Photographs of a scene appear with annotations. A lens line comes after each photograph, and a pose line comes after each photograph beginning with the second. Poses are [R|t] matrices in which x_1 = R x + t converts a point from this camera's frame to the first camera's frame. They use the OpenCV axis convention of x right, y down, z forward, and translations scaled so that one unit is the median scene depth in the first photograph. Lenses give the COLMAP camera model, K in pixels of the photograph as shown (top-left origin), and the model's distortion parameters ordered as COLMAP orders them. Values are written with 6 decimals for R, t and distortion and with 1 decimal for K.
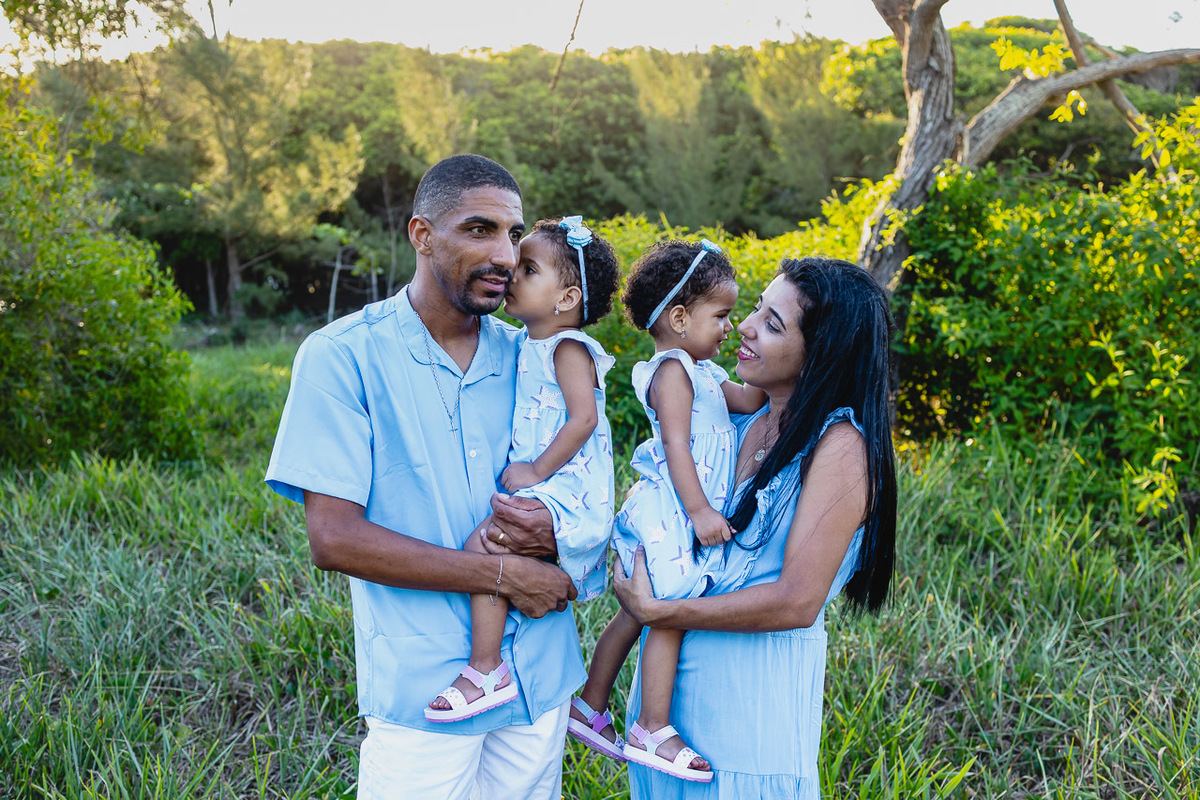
lens RADIAL K [[1147.8, 0, 600.0], [0, 1147.8, 400.0], [0, 0, 1]] dist [0.006726, -0.002044]
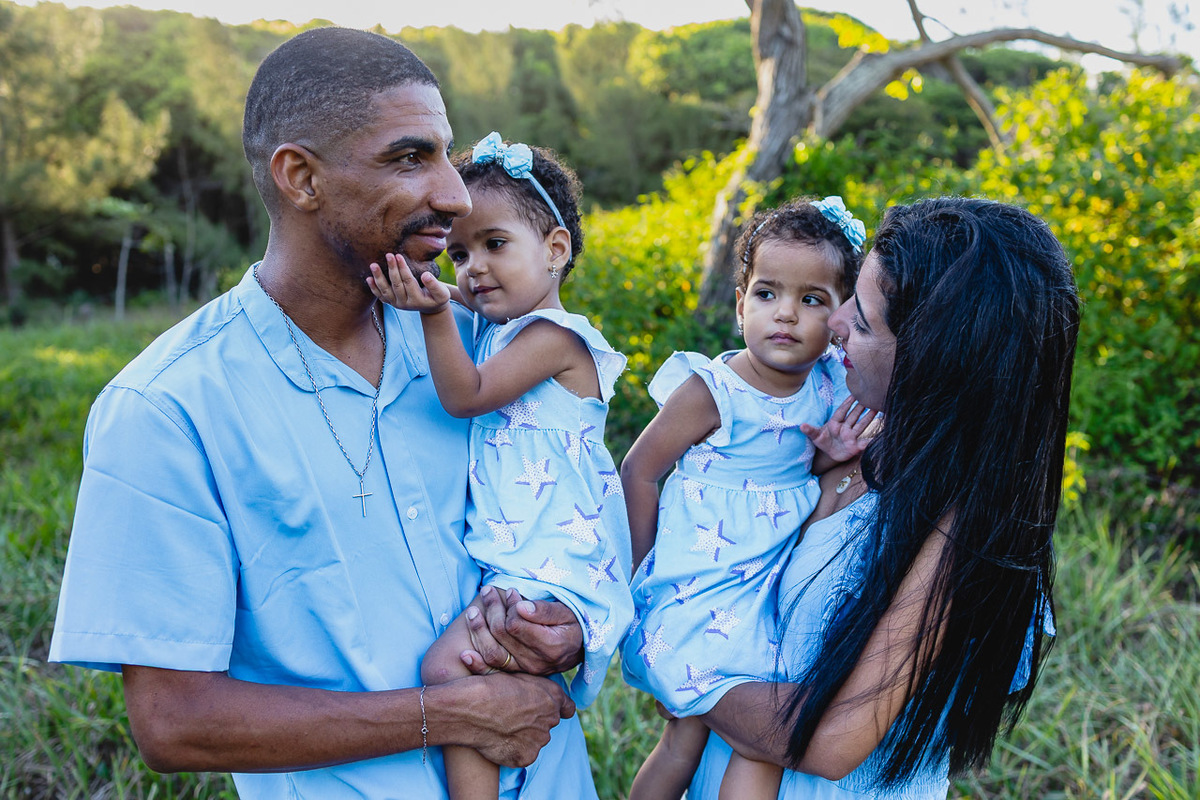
lens RADIAL K [[1114.7, 0, 574.9], [0, 1114.7, 396.3], [0, 0, 1]] dist [0.000754, -0.006472]
pose [[0.987337, -0.014876, 0.157938, -0.035572], [0.012202, 0.999766, 0.017886, -0.006961], [-0.158167, -0.015732, 0.987287, 0.106798]]
